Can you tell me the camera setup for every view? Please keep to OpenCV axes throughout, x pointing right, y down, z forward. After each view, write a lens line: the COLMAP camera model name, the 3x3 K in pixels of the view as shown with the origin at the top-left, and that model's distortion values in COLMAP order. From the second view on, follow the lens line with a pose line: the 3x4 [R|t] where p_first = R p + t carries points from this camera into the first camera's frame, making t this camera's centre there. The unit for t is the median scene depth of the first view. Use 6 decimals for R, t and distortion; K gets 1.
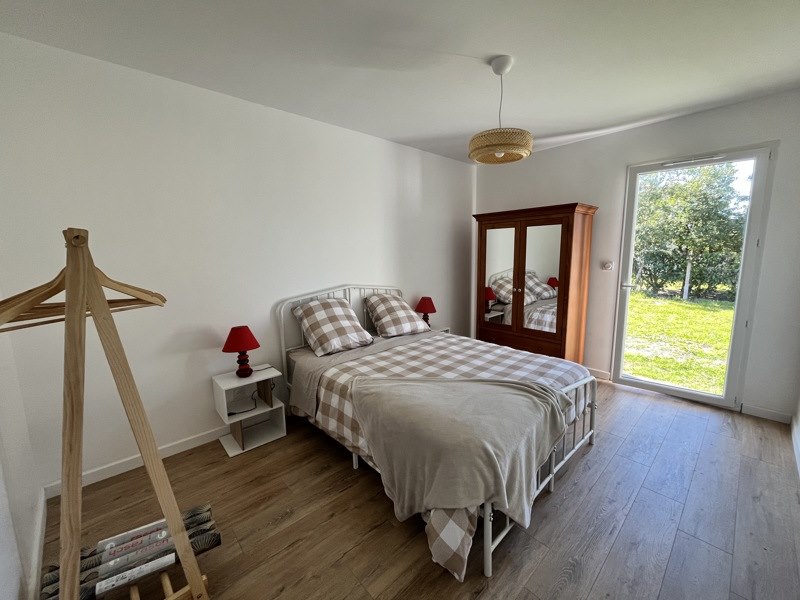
lens RADIAL K [[321.3, 0, 397.9], [0, 321.3, 299.3], [0, 0, 1]] dist [0.000874, -0.000068]
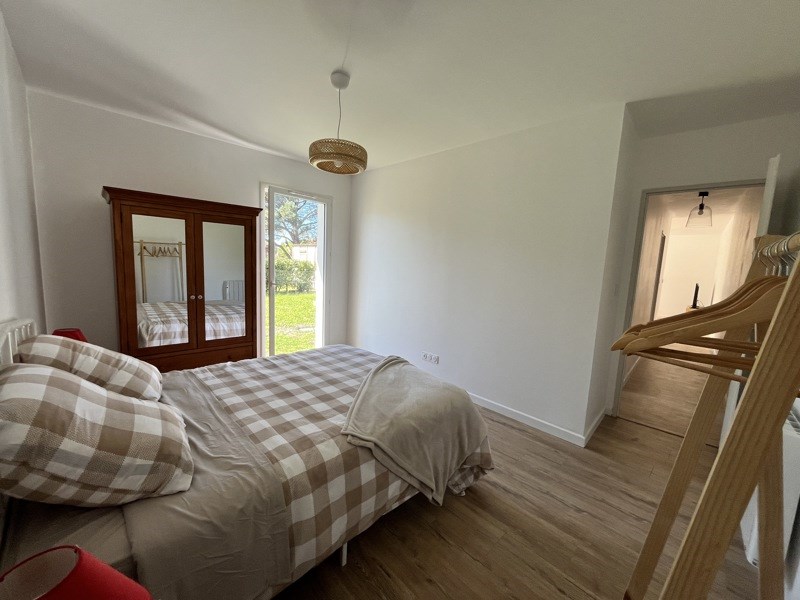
lens RADIAL K [[321.3, 0, 397.9], [0, 321.3, 299.3], [0, 0, 1]] dist [0.000874, -0.000068]
pose [[-0.024367, -0.105741, 0.994095, -0.534298], [0.097418, 0.989407, 0.107631, -0.071827], [-0.994945, 0.099465, -0.013808, 0.583136]]
